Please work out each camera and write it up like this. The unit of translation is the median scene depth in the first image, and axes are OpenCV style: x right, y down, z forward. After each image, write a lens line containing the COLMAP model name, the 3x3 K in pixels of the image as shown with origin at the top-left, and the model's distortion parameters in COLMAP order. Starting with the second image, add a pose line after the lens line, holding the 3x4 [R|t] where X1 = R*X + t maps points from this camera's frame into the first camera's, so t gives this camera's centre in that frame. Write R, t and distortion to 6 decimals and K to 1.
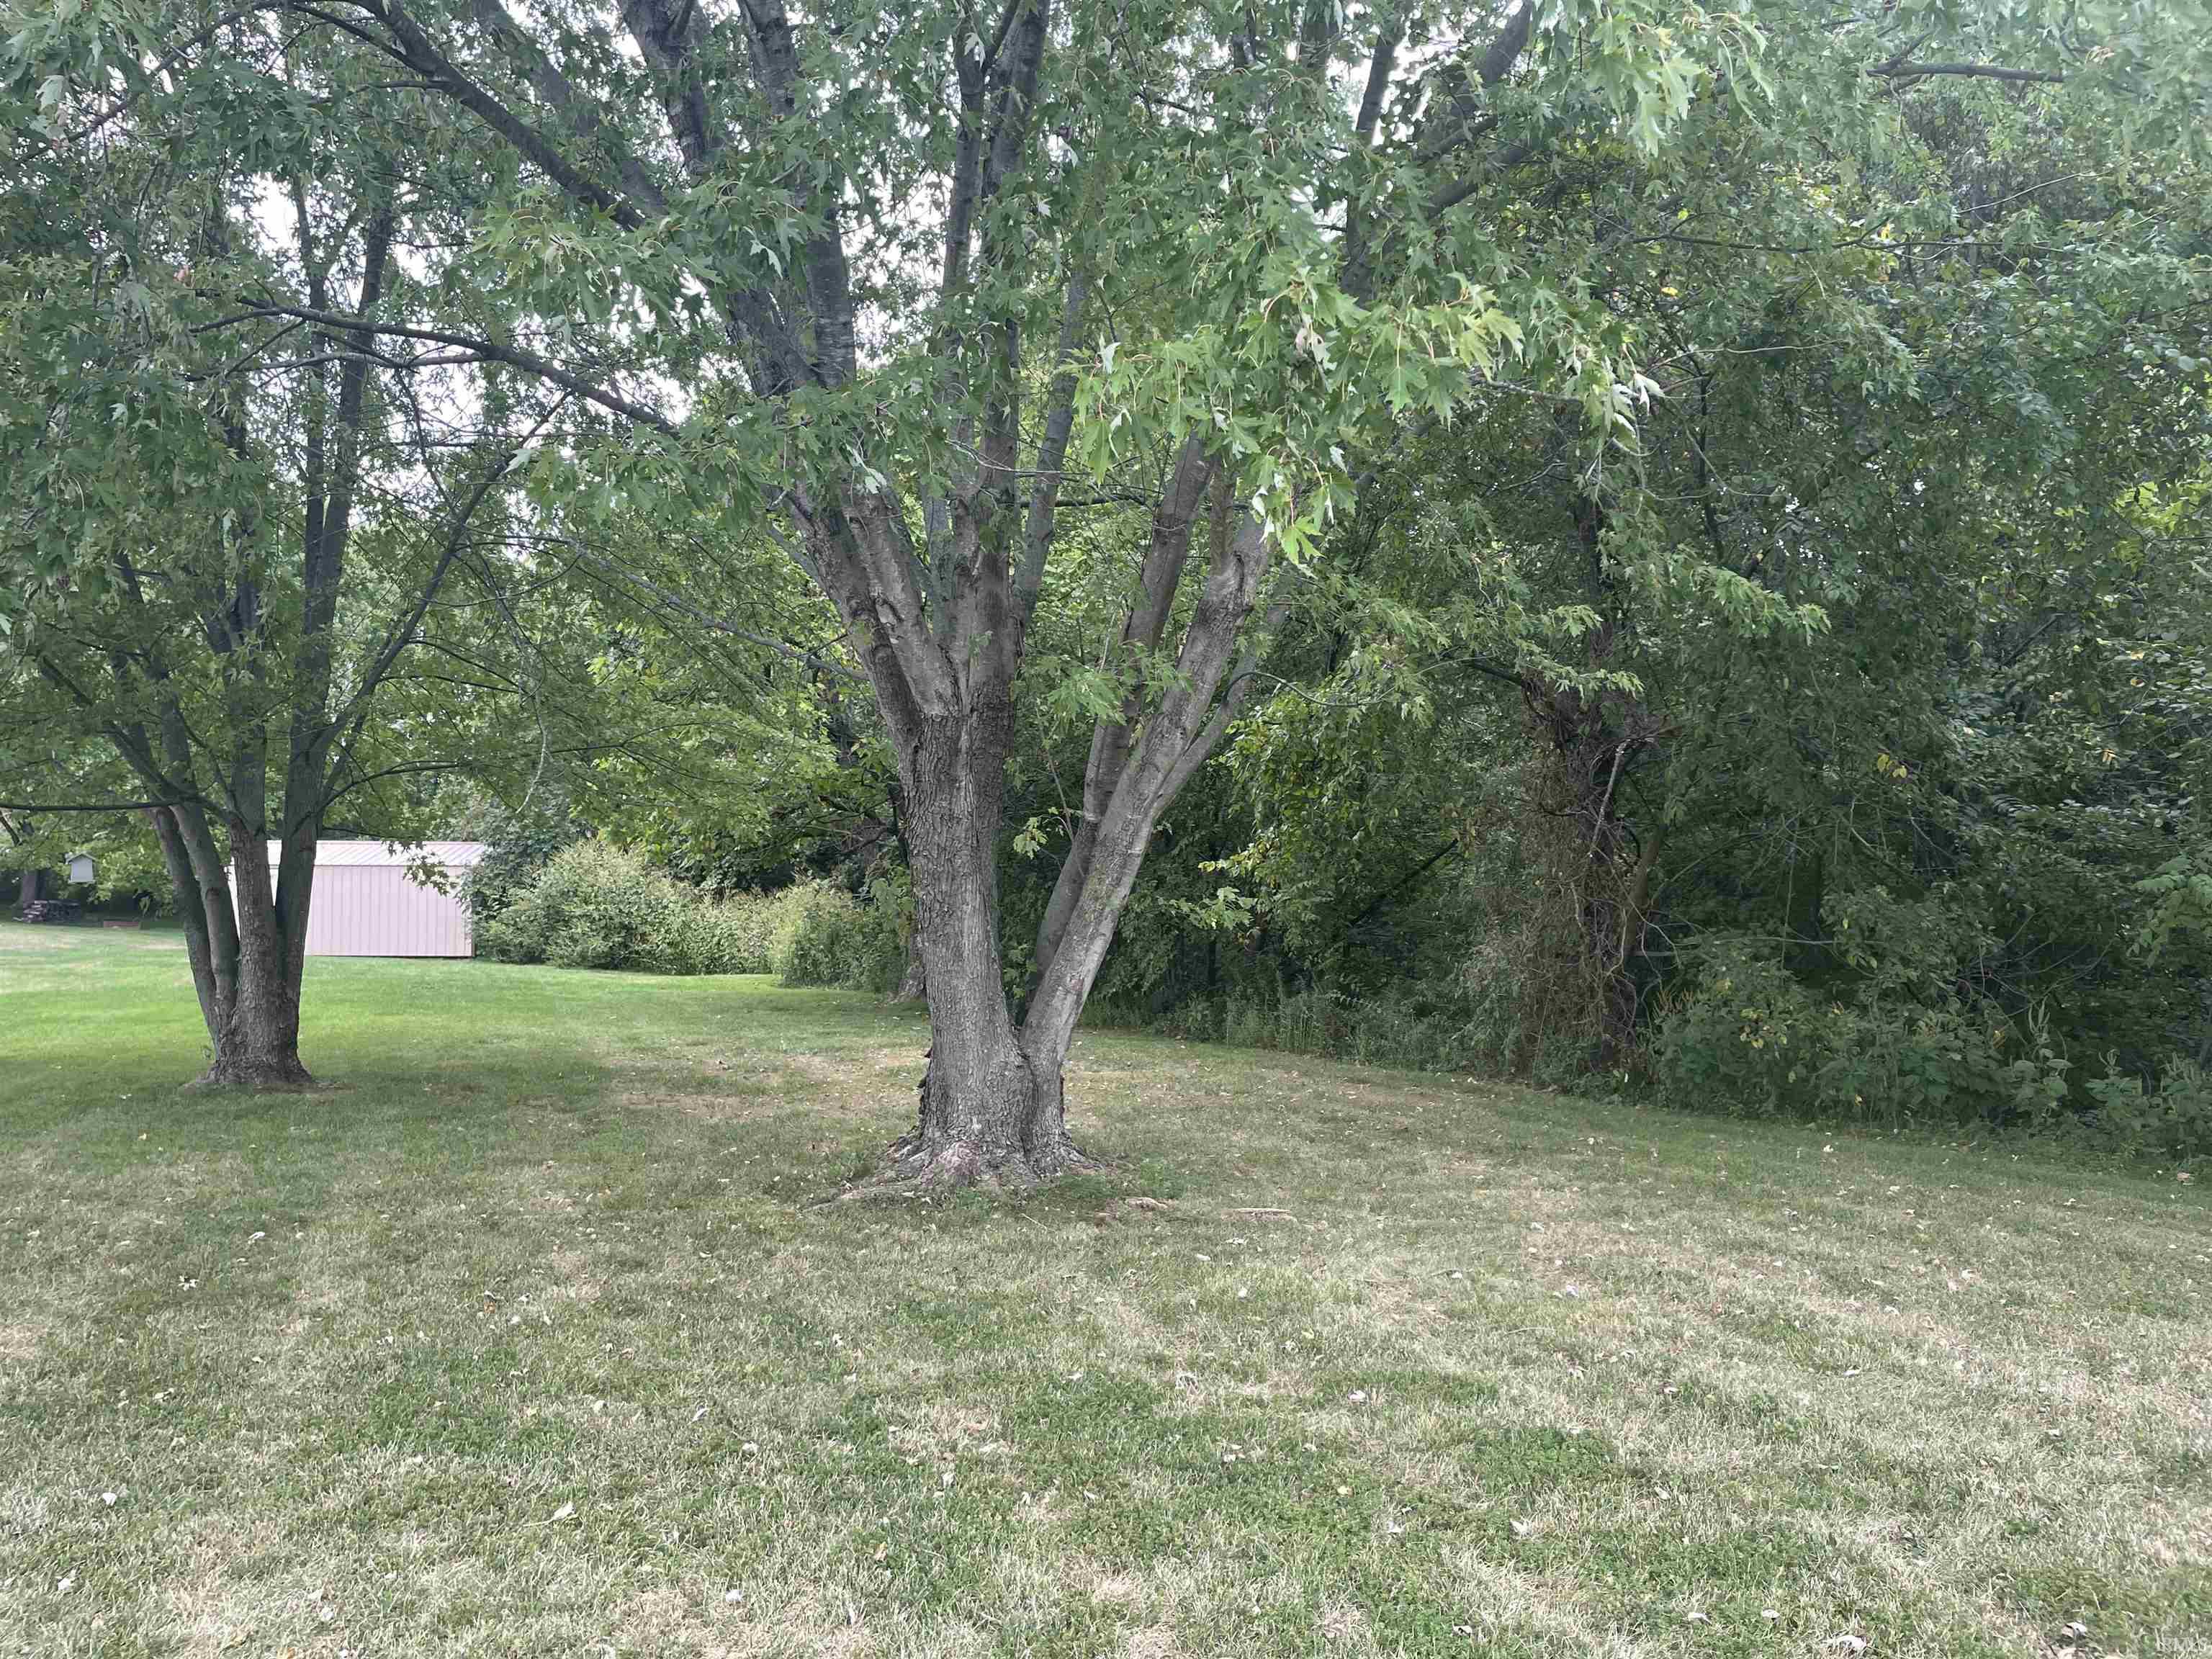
lens RADIAL K [[1679.1, 0, 1106.2], [0, 1679.1, 829.2], [0, 0, 1]] dist [0.043169, -0.038051]
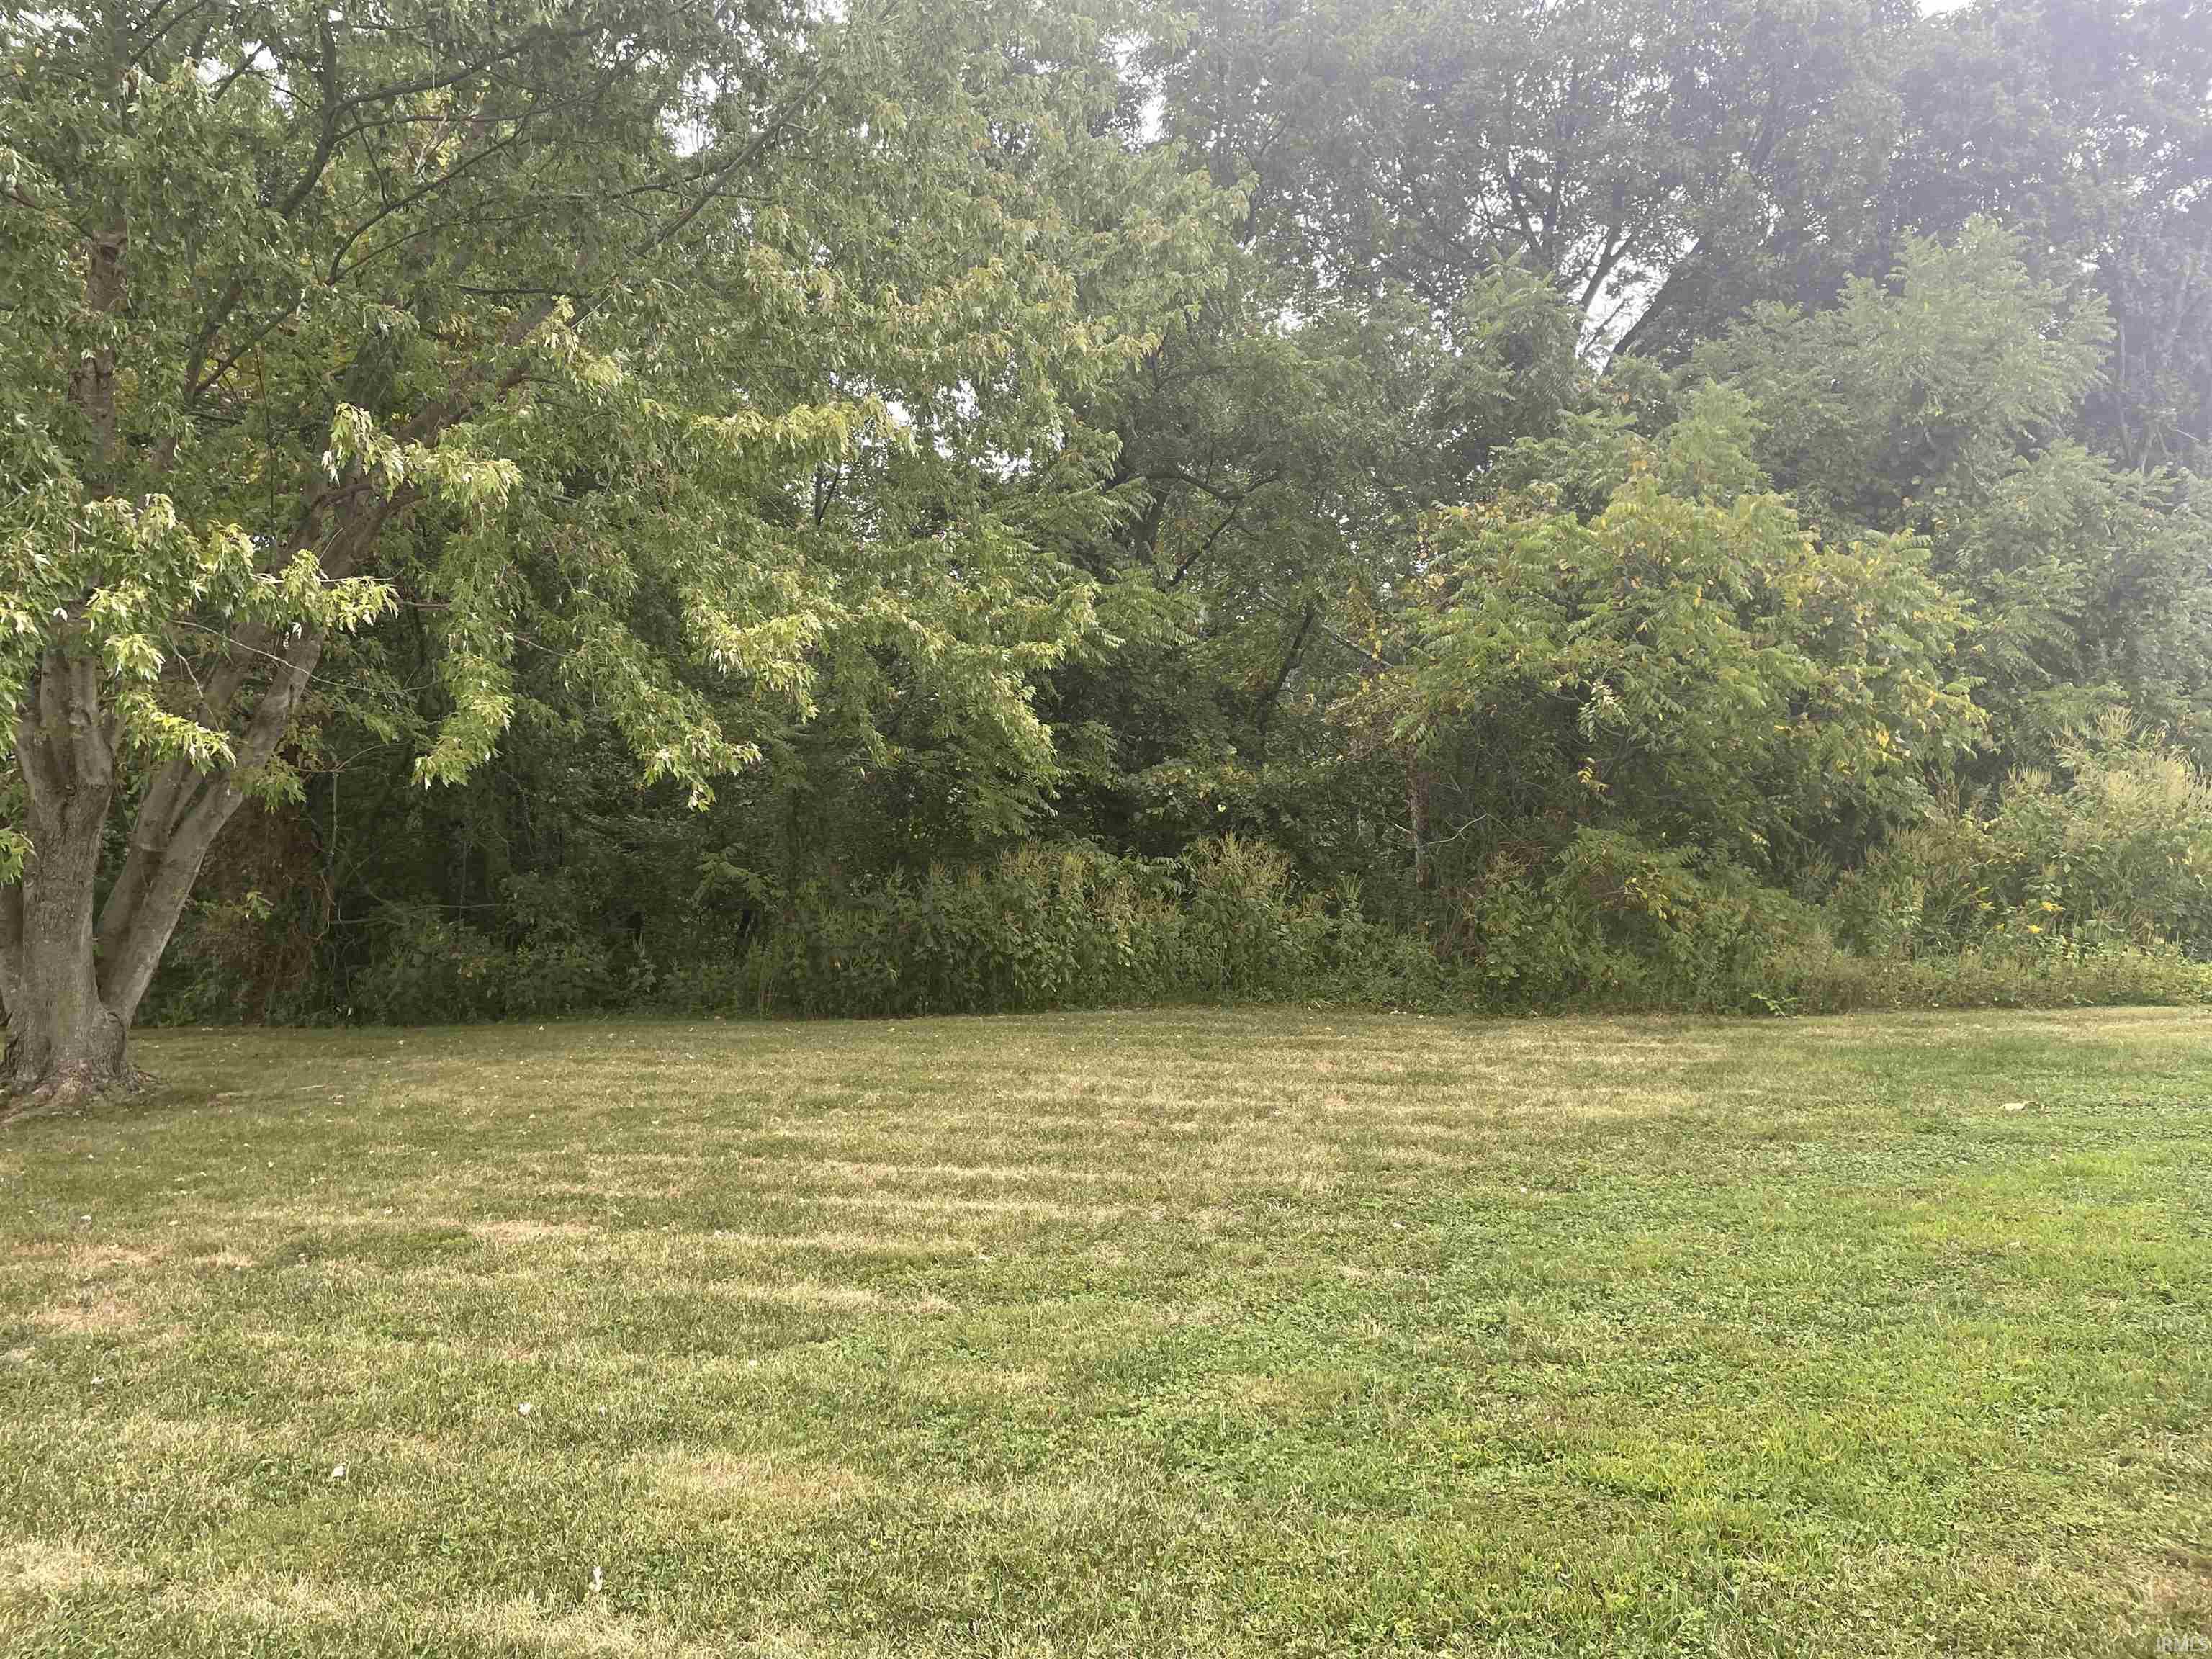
lens RADIAL K [[1679.1, 0, 1106.2], [0, 1679.1, 825.1], [0, 0, 1]] dist [0.043169, -0.038051]
pose [[0.590609, -0.010457, 0.806890, -0.625262], [-0.005128, 0.999847, 0.016711, -0.049184], [-0.806942, -0.014007, 0.590465, -0.481385]]
